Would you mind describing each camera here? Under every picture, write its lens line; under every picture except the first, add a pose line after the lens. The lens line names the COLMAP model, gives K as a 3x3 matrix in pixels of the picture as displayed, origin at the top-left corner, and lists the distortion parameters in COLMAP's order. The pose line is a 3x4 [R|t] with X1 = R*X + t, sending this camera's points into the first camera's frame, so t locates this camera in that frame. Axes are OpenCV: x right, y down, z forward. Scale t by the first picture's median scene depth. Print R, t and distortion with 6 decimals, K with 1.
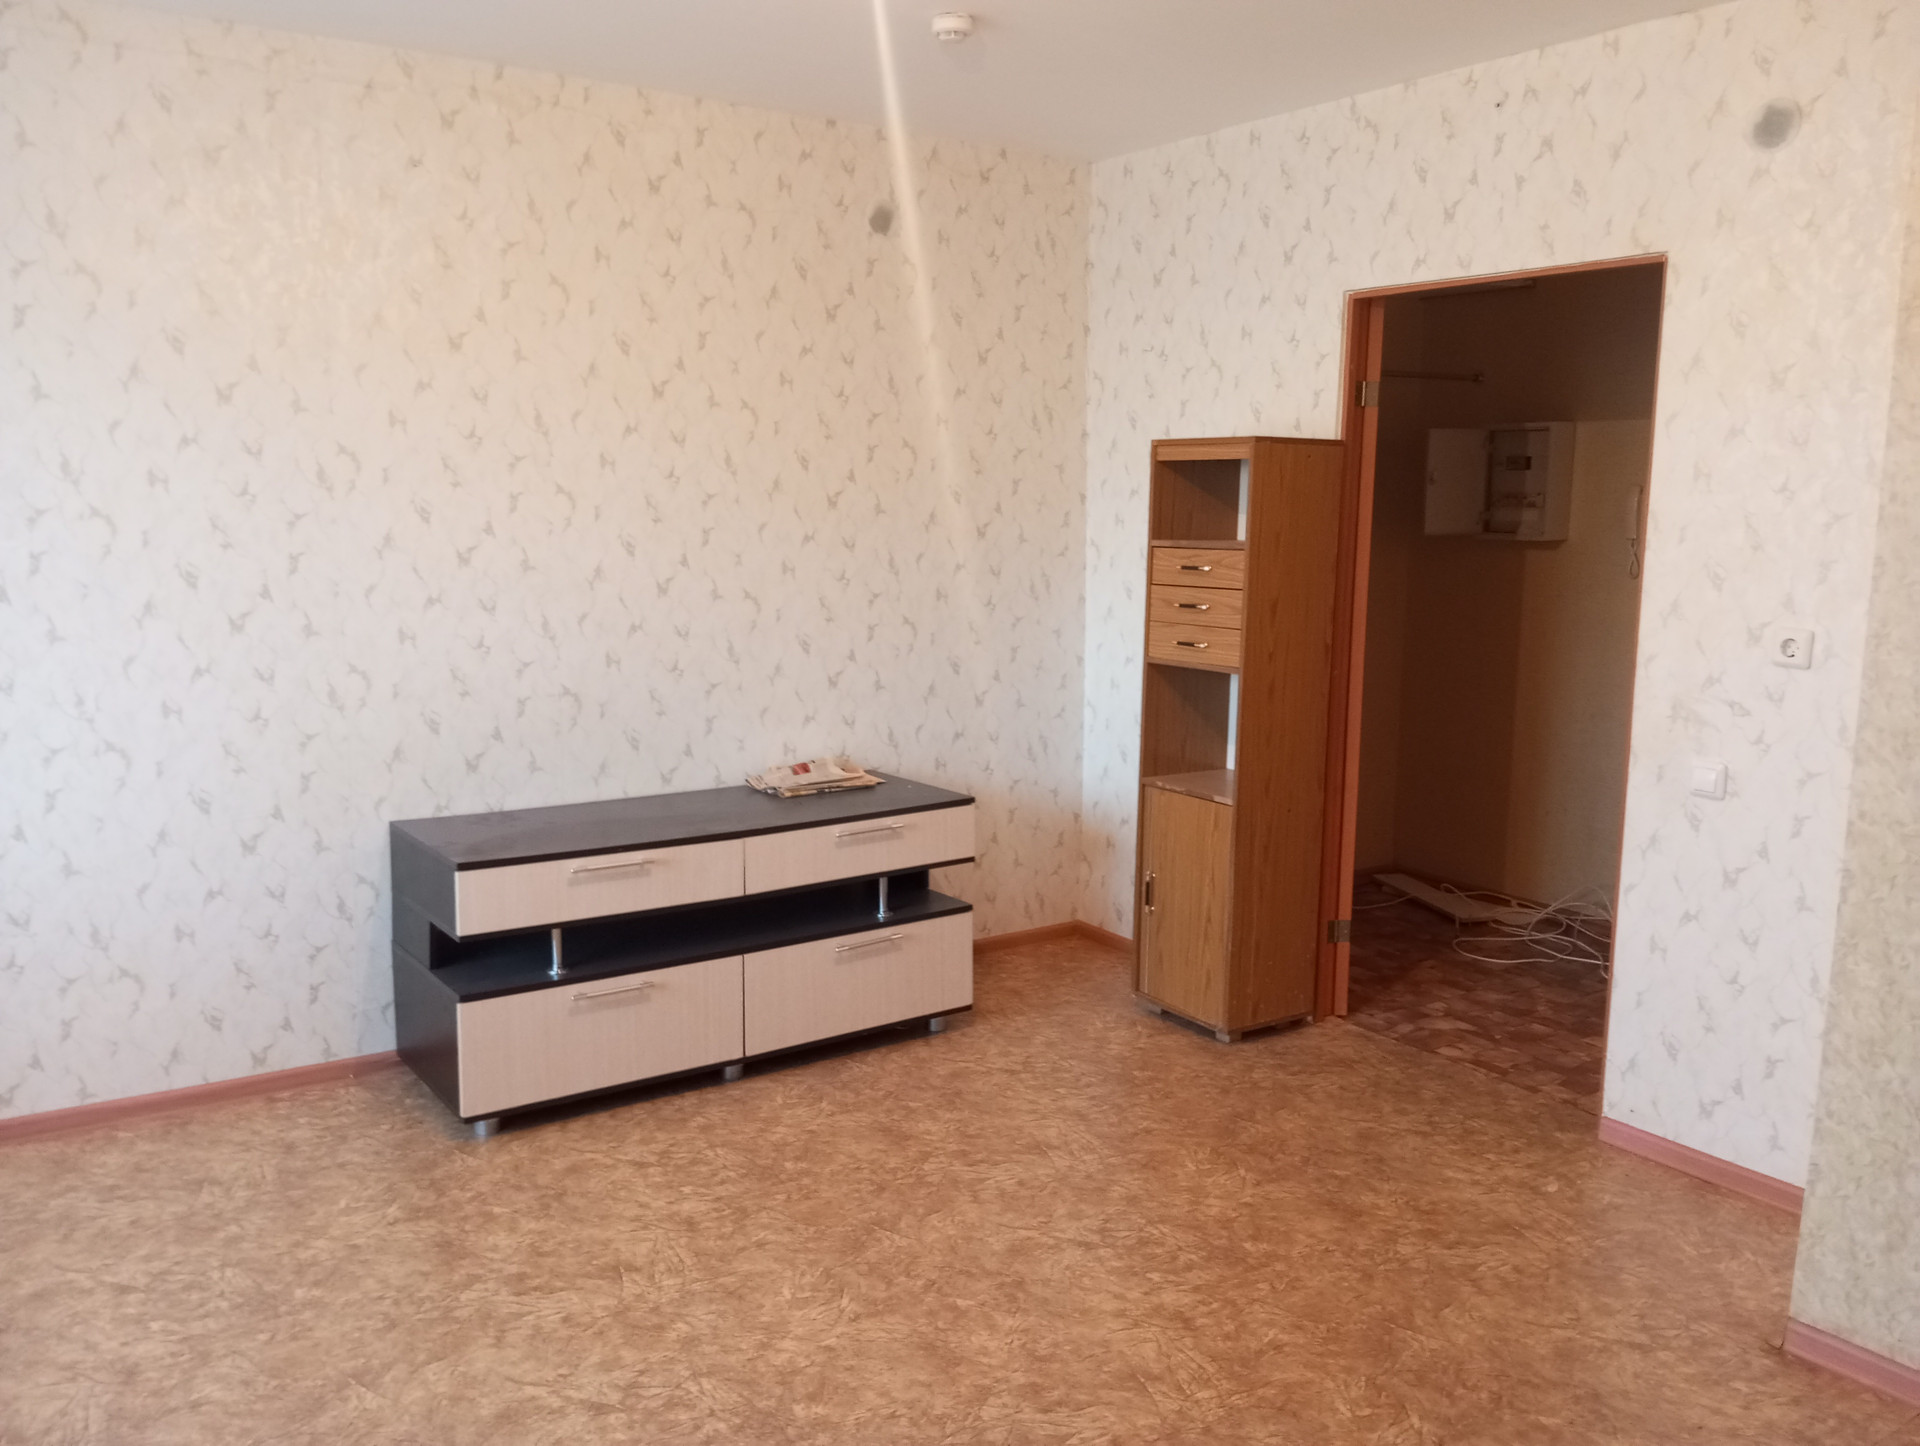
lens RADIAL K [[1551.7, 0, 960.0], [0, 1551.7, 723.0], [0, 0, 1]] dist [-0.016724, -0.000818]
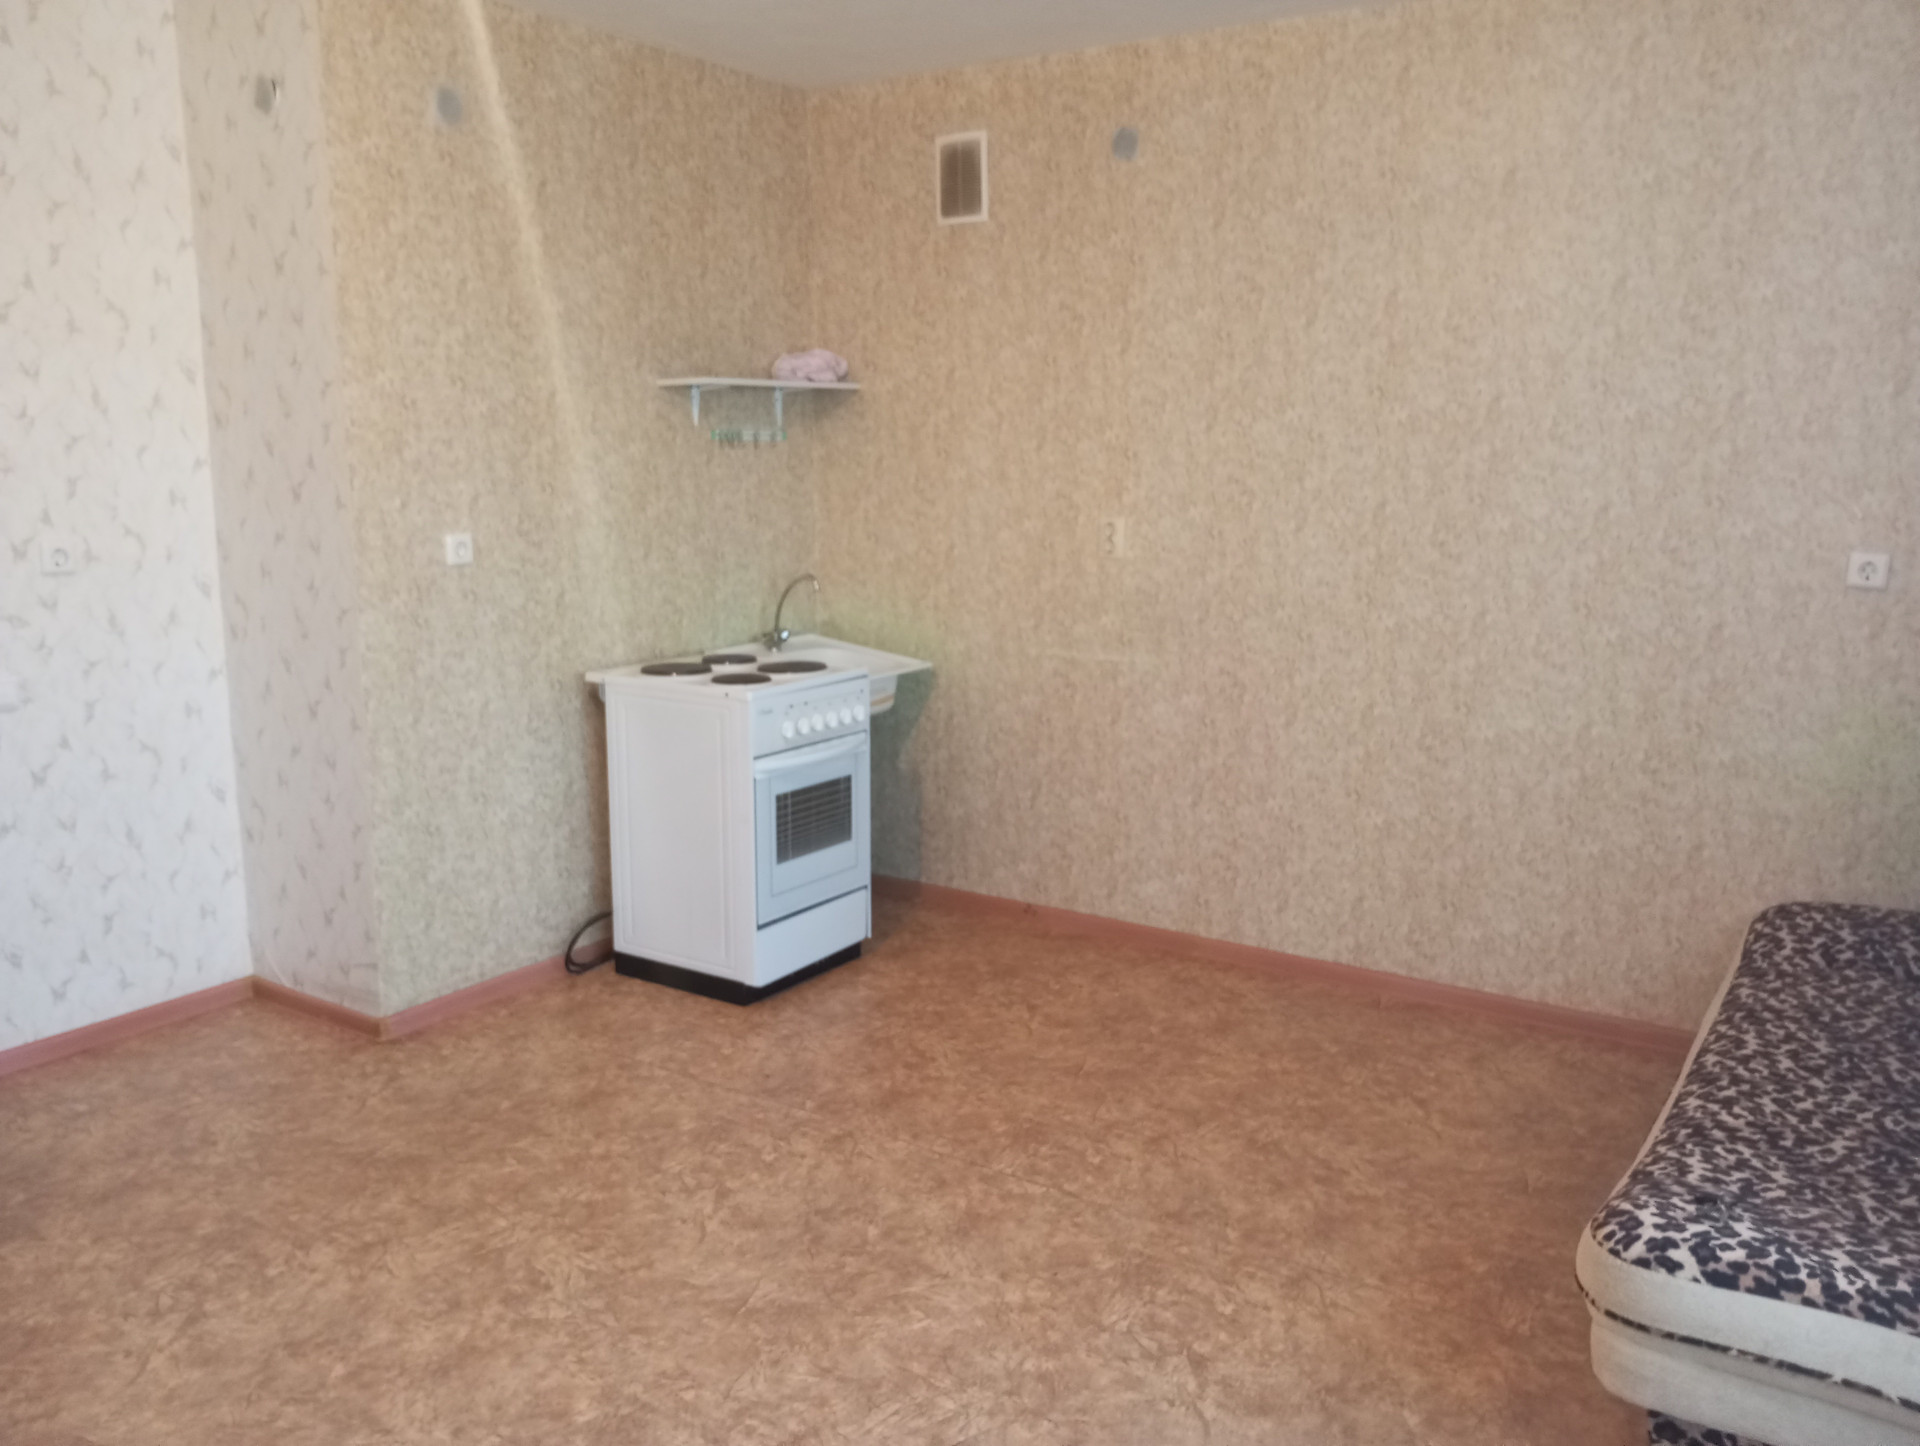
lens RADIAL K [[1571.9, 0, 950.6], [0, 1571.9, 707.6], [0, 0, 1]] dist [0.094117, -0.208228]
pose [[-0.358258, -0.176873, 0.916716, -0.899326], [0.129375, 0.963012, 0.236366, -0.153710], [-0.924615, 0.203280, -0.322124, 0.924620]]
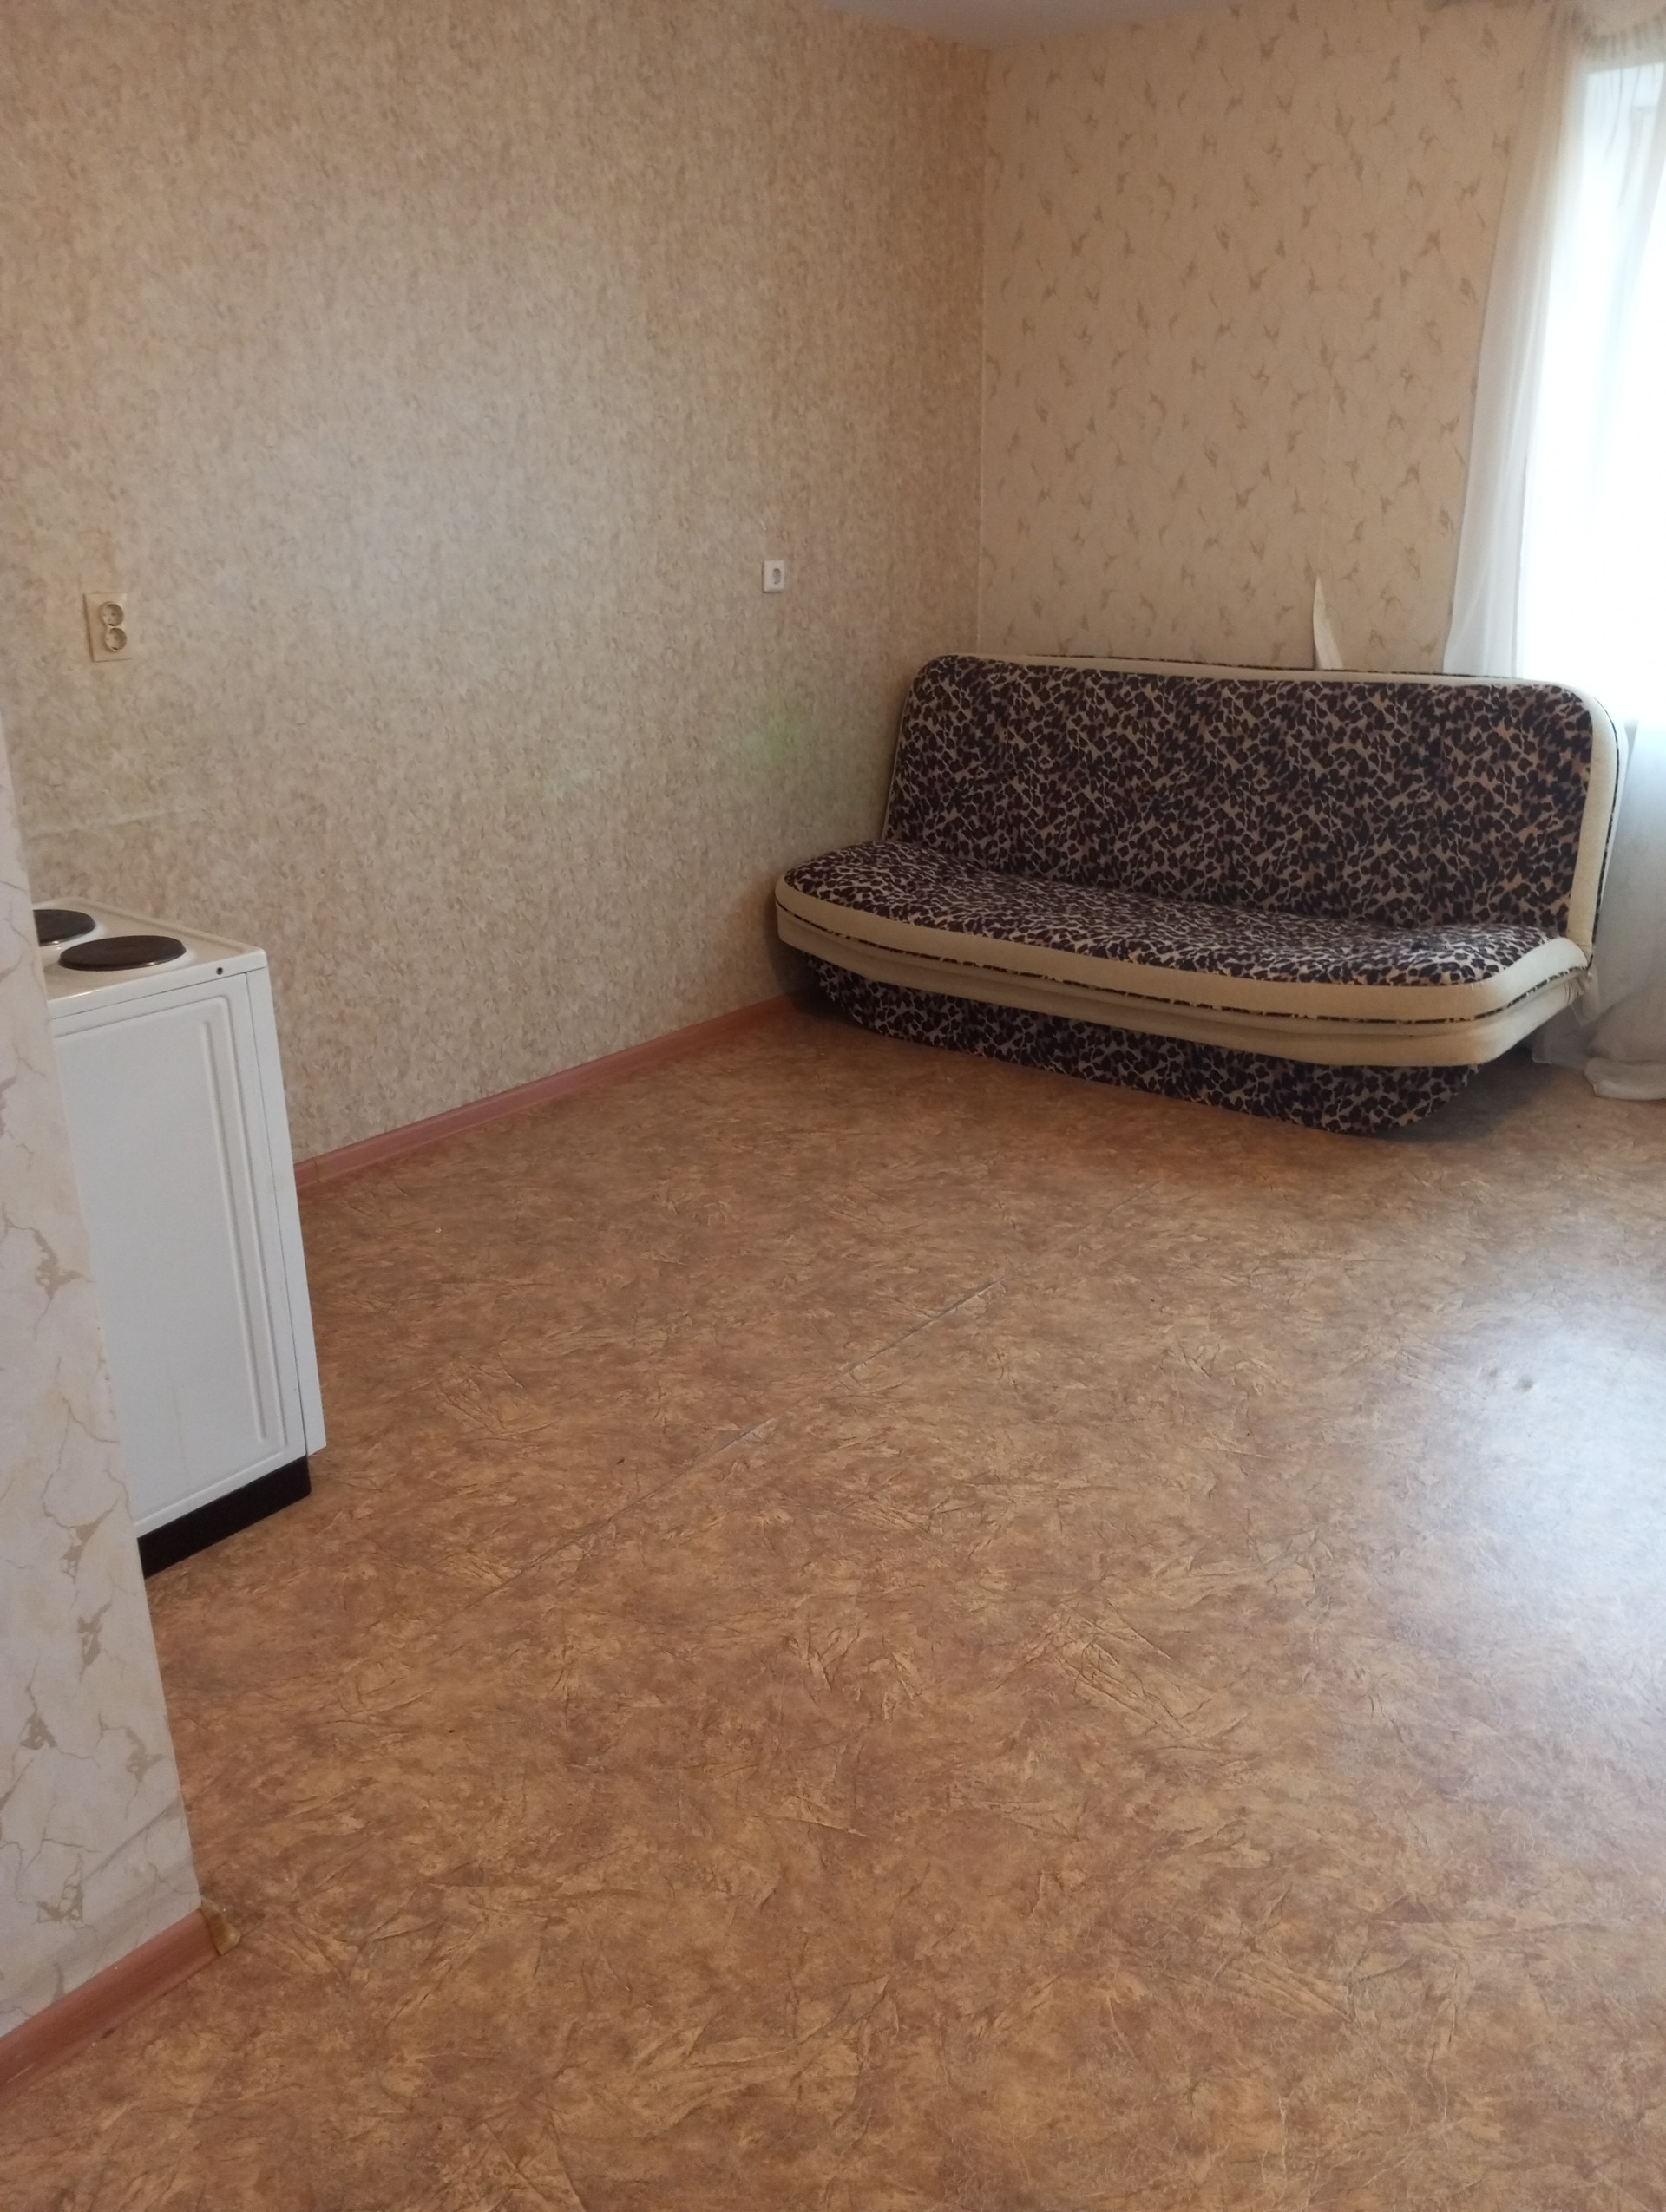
lens RADIAL K [[1811.2, 0, 833.0], [0, 1811.2, 1106.0], [0, 0, 1]] dist [0.094117, -0.208228]
pose [[-0.956870, 0.091824, -0.275621, 0.469816], [-0.046090, 0.888737, 0.456095, -0.207995], [0.286835, 0.449127, -0.846174, 1.509587]]
